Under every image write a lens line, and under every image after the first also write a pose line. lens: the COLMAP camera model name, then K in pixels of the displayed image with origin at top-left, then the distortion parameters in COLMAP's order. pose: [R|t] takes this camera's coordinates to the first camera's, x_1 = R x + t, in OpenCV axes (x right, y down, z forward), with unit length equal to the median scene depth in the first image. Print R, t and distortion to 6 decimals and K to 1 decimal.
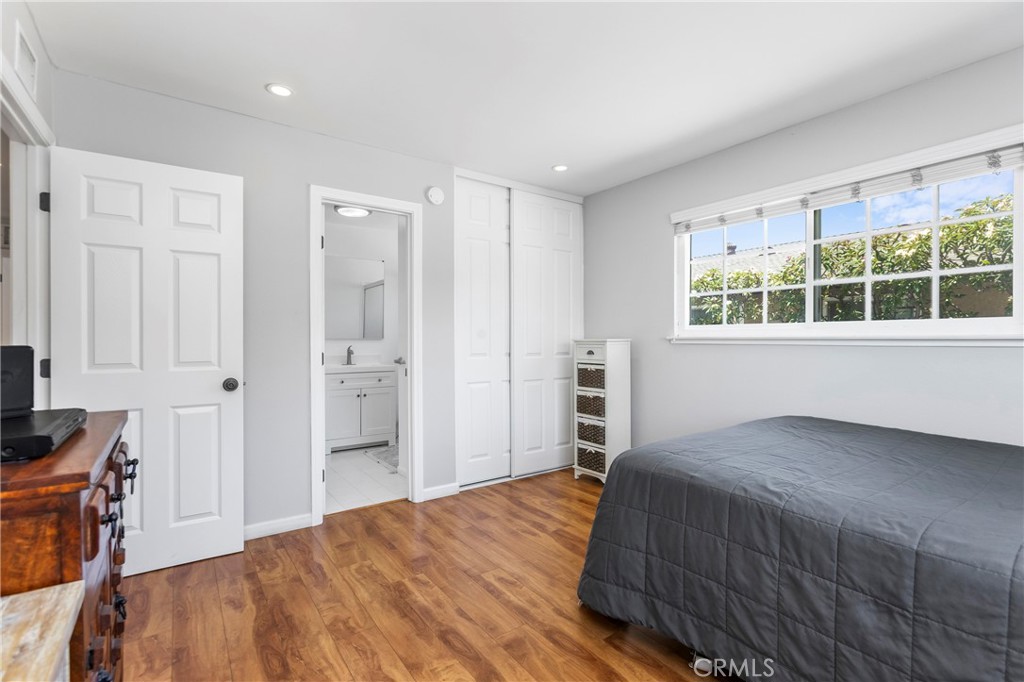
lens RADIAL K [[468.8, 0, 510.4], [0, 468.8, 345.0], [0, 0, 1]] dist [-0.010159, 0.002784]
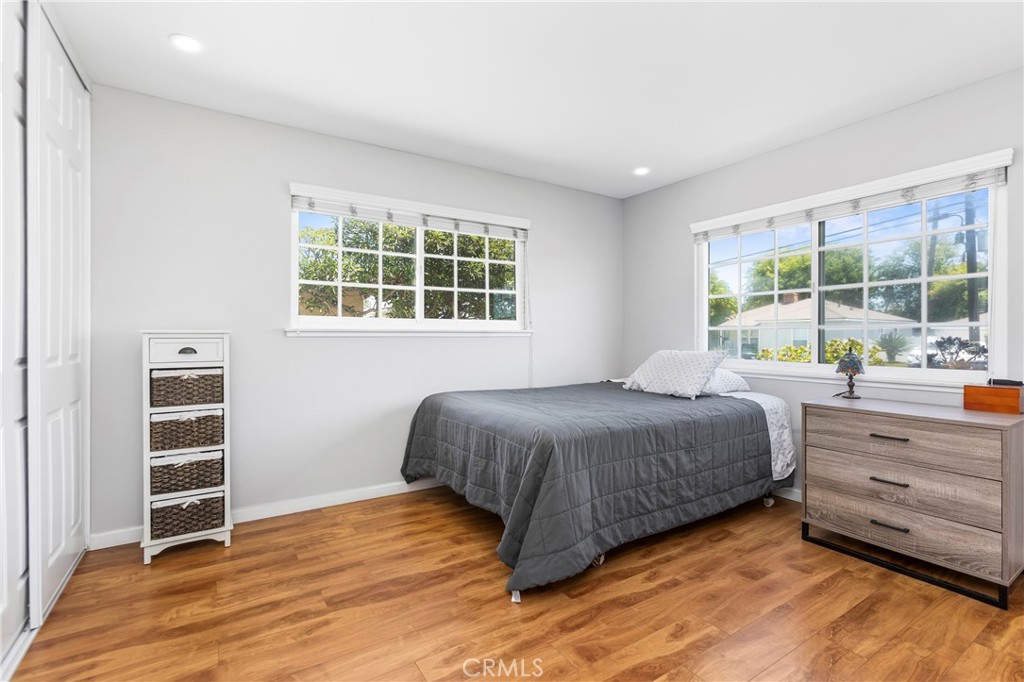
lens RADIAL K [[468.8, 0, 510.5], [0, 468.8, 334.3], [0, 0, 1]] dist [-0.010159, 0.002784]
pose [[0.049739, 0.000472, 0.998762, -0.587196], [0.011355, 0.999935, -0.001038, -0.001036], [-0.998698, 0.011392, 0.049730, 0.688884]]
